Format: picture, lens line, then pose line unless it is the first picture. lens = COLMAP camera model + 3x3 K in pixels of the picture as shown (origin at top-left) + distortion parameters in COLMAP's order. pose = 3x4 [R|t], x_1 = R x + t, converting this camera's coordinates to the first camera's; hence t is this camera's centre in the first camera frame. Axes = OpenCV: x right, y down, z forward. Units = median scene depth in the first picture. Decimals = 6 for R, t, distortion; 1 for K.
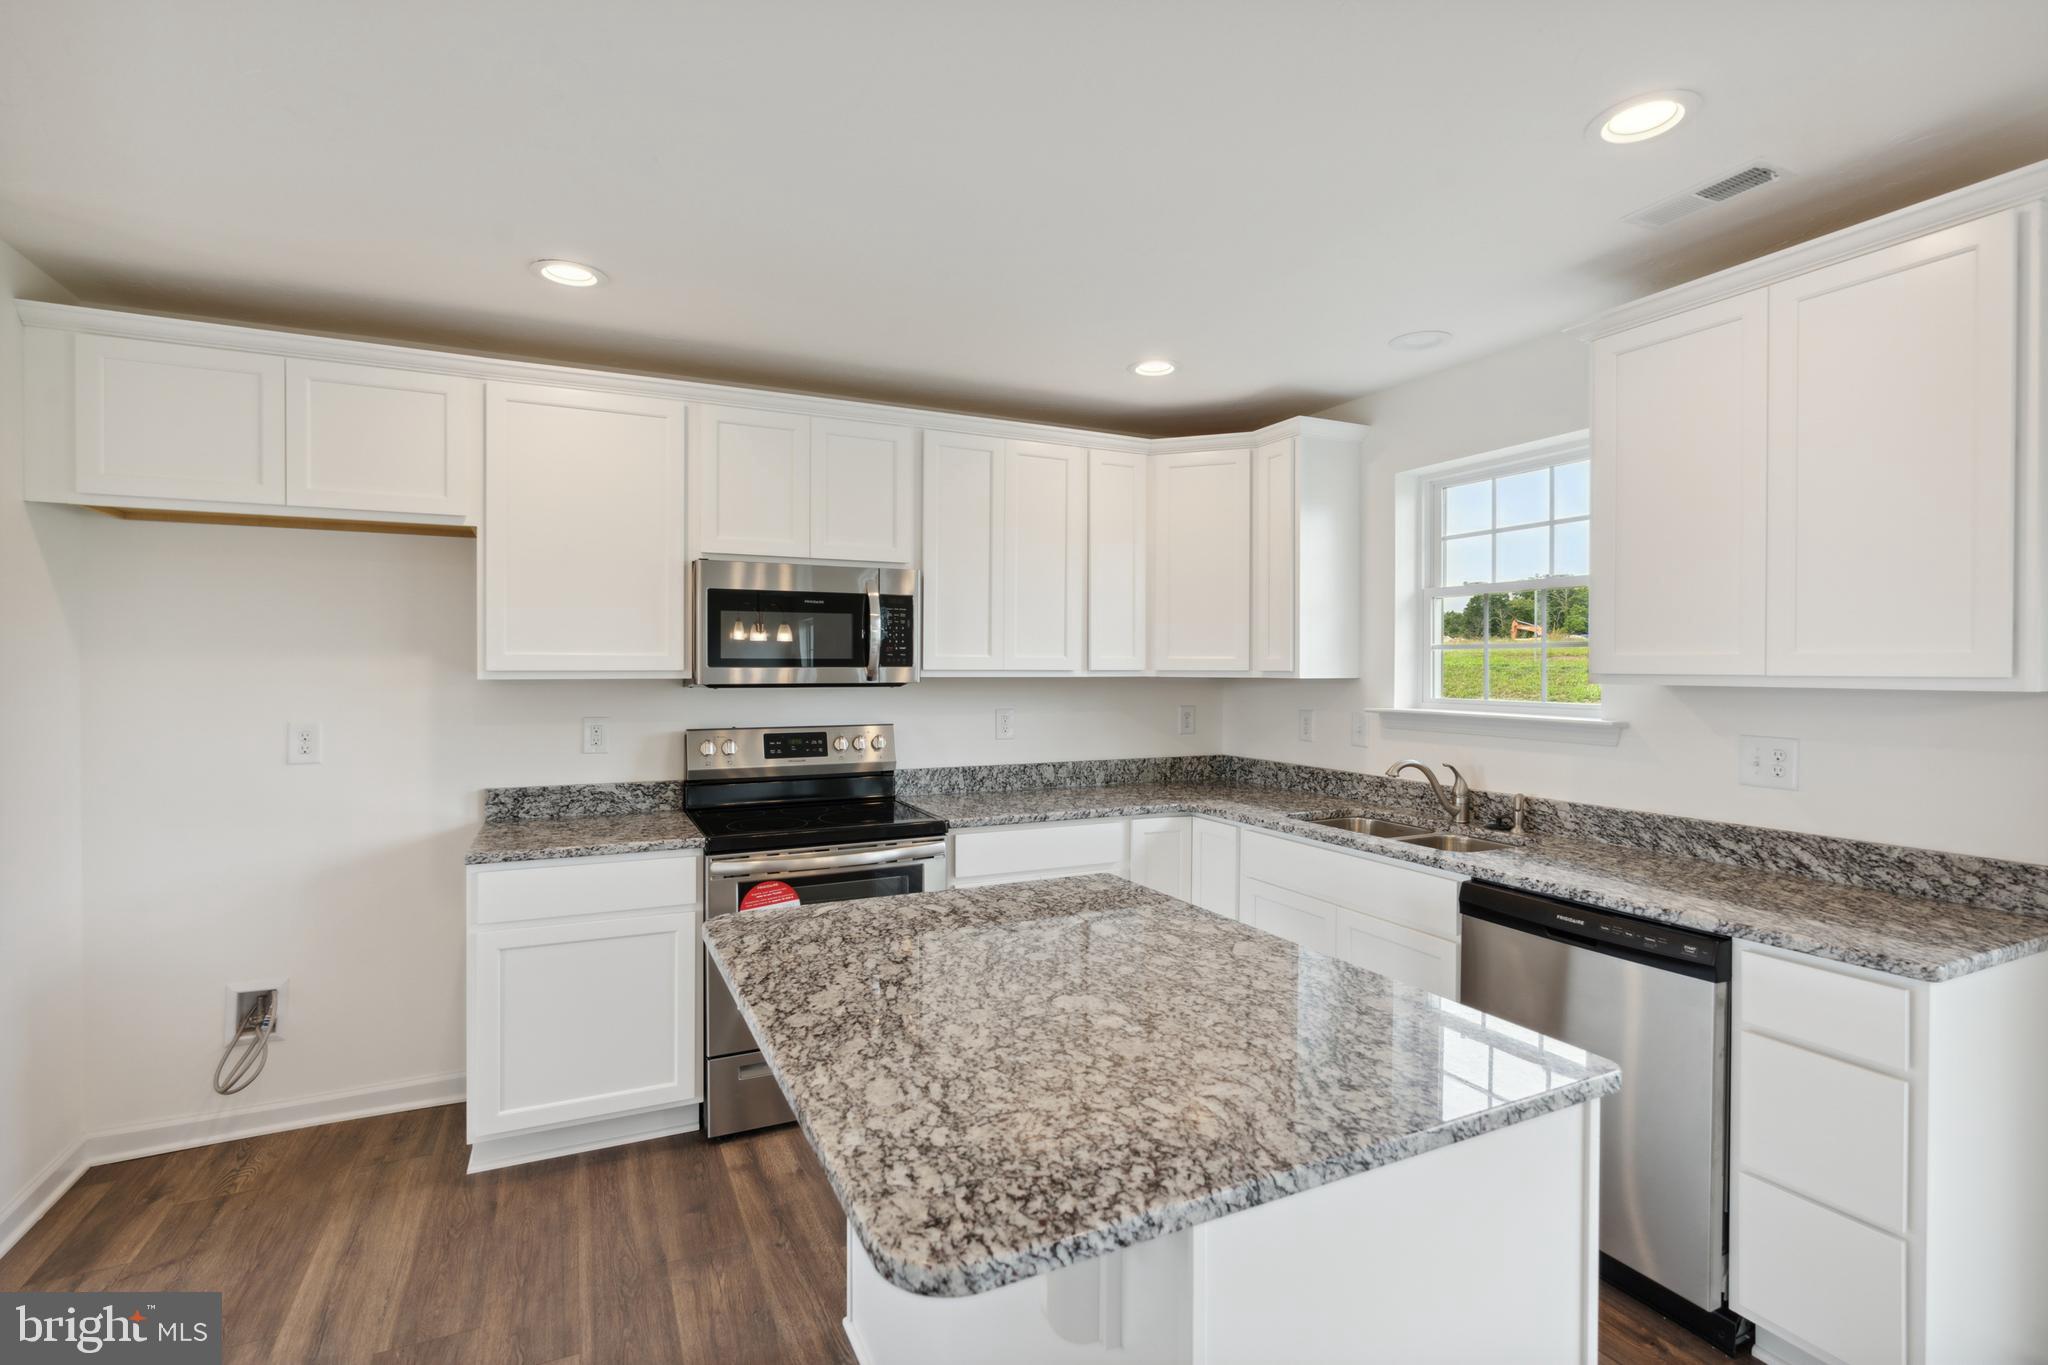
lens RADIAL K [[943.3, 0, 1025.3], [0, 943.3, 675.0], [0, 0, 1]] dist [-0.004932, 0.000310]
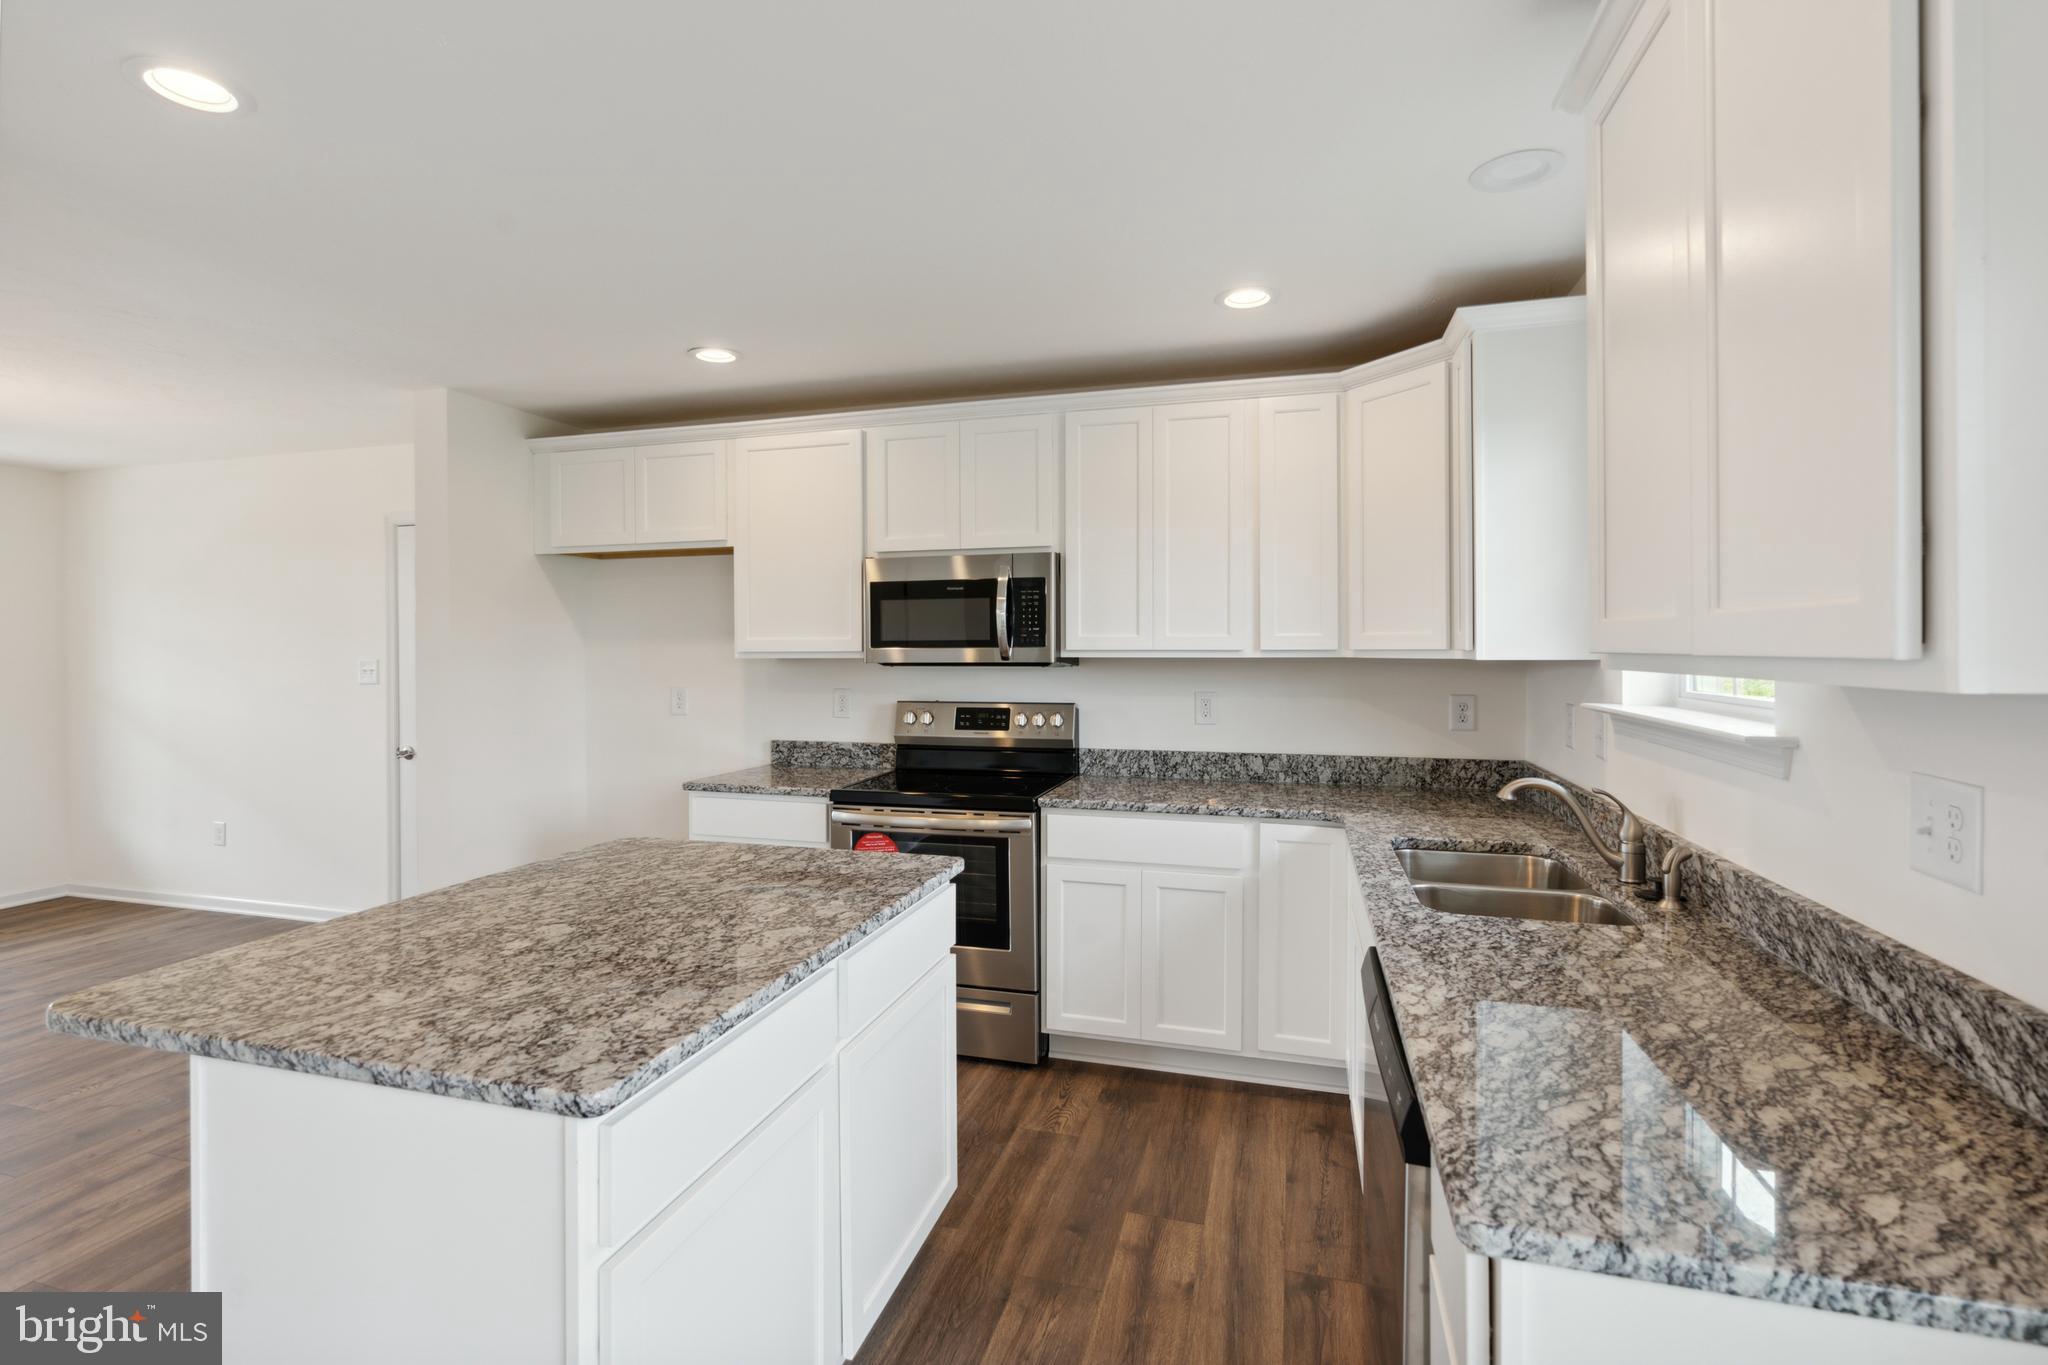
lens RADIAL K [[948.4, 0, 1017.0], [0, 948.4, 650.1], [0, 0, 1]] dist [-0.002236, 0.000533]
pose [[0.741064, -0.003228, -0.671427, 0.596424], [-0.000846, 0.999983, -0.005741, 0.000618], [0.671434, 0.004823, 0.741049, 0.234391]]
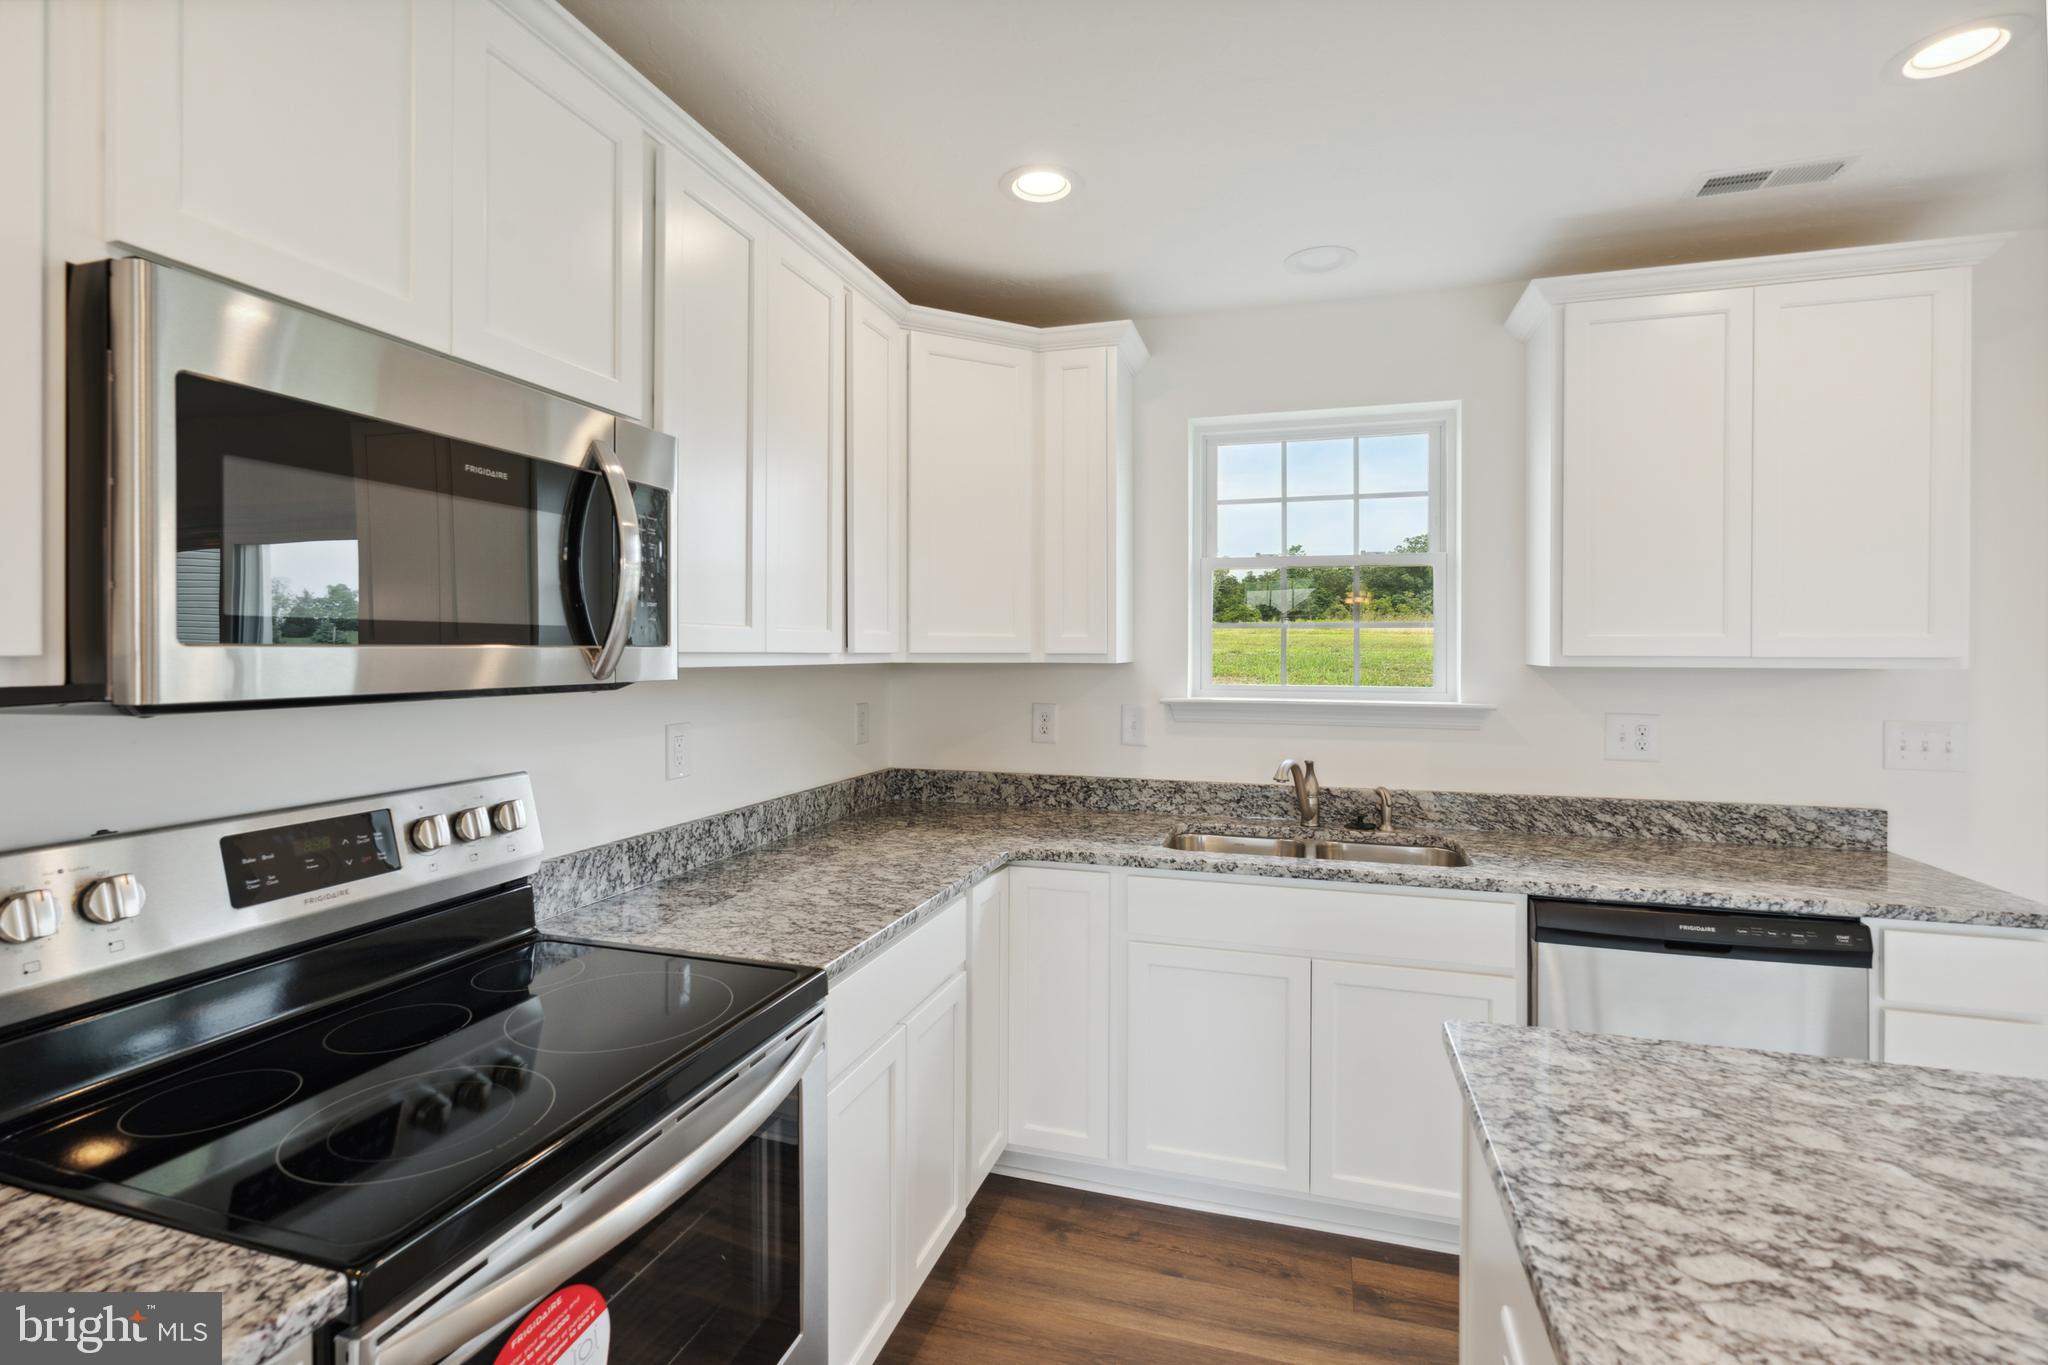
lens RADIAL K [[941.1, 0, 1023.8], [0, 941.1, 647.6], [0, 0, 1]] dist [-0.004383, 0.000517]
pose [[0.678422, 0.002348, 0.734669, -0.368165], [0.005350, 0.999953, -0.008136, -0.003674], [-0.734653, 0.009450, 0.678377, 0.610609]]
